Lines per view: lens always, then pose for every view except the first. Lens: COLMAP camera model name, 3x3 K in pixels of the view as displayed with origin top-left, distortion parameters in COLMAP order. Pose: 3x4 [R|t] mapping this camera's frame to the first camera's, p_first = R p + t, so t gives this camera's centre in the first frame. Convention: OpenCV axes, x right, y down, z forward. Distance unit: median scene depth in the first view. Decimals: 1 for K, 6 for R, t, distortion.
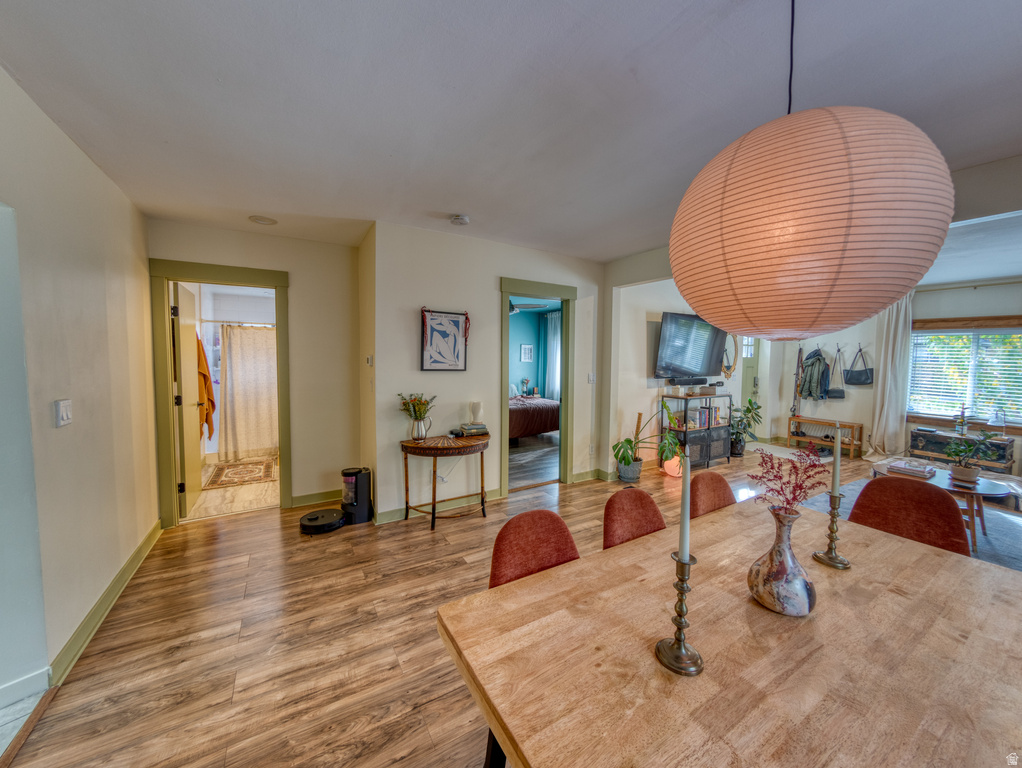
lens RADIAL K [[374.8, 0, 512.2], [0, 374.8, 373.6], [0, 0, 1]] dist [-0.004499, 0.000444]
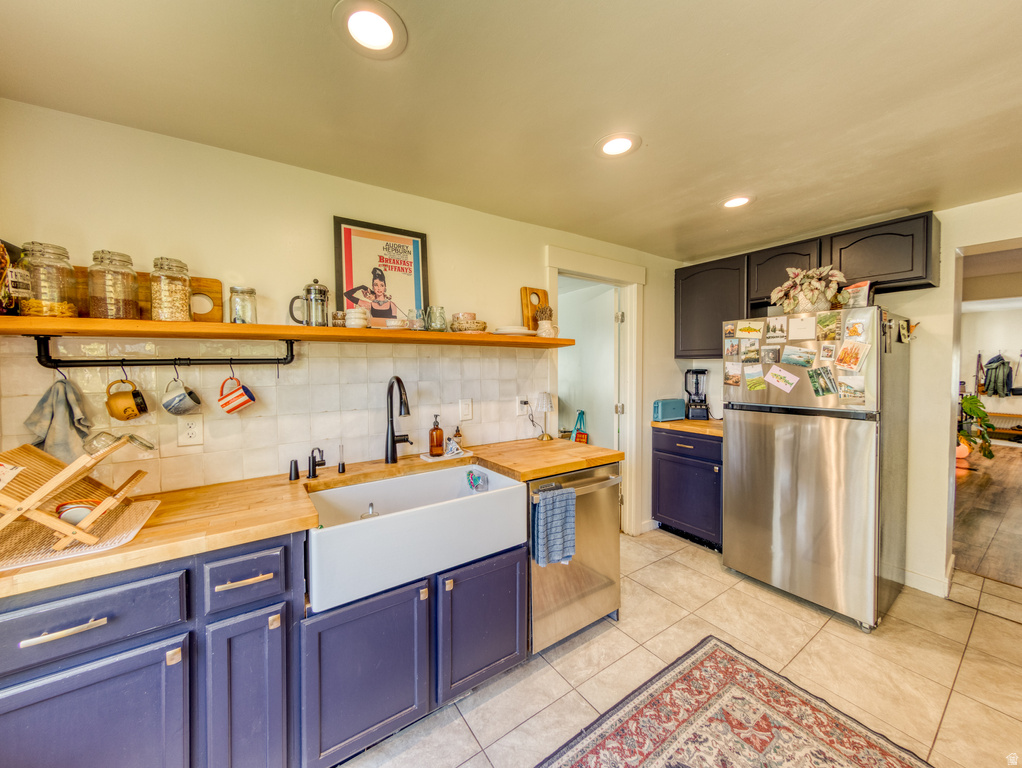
lens RADIAL K [[374.8, 0, 503.8], [0, 374.8, 372.3], [0, 0, 1]] dist [-0.004499, 0.000444]
pose [[0.999217, -0.004034, 0.039360, -1.032775], [0.005625, 0.999167, -0.040411, 0.037949], [-0.039165, 0.040601, 0.998408, -0.159315]]
